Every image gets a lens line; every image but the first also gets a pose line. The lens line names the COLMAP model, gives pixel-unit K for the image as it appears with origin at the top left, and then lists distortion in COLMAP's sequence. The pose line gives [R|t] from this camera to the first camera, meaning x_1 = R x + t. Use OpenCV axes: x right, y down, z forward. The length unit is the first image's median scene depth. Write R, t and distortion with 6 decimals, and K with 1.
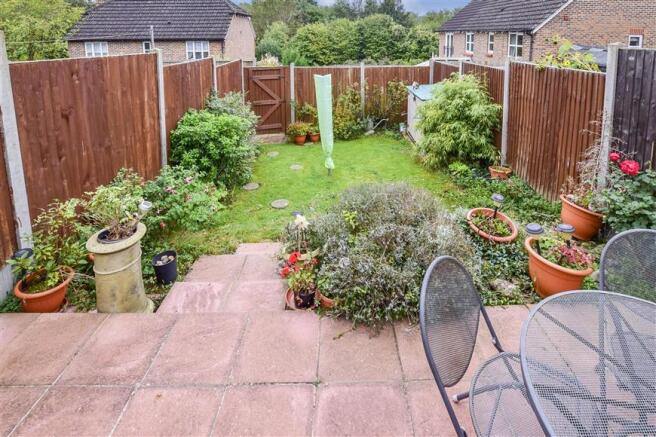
lens RADIAL K [[302.1, 0, 351.4], [0, 302.1, 61.4], [0, 0, 1]] dist [-0.011818, -0.000051]
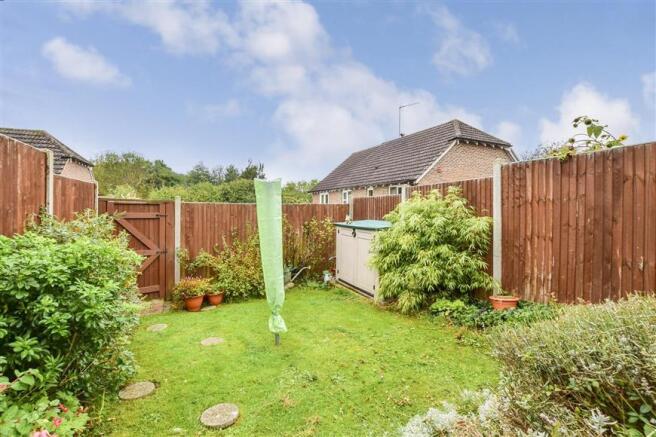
lens RADIAL K [[289.5, 0, 312.3], [0, 289.5, 206.7], [0, 0, 1]] dist [-0.024342, 0.000249]
pose [[0.935931, 0.005944, 0.352132, -0.213981], [0.028144, 0.995397, -0.091607, 0.155894], [-0.351056, 0.095649, 0.931456, 0.408526]]
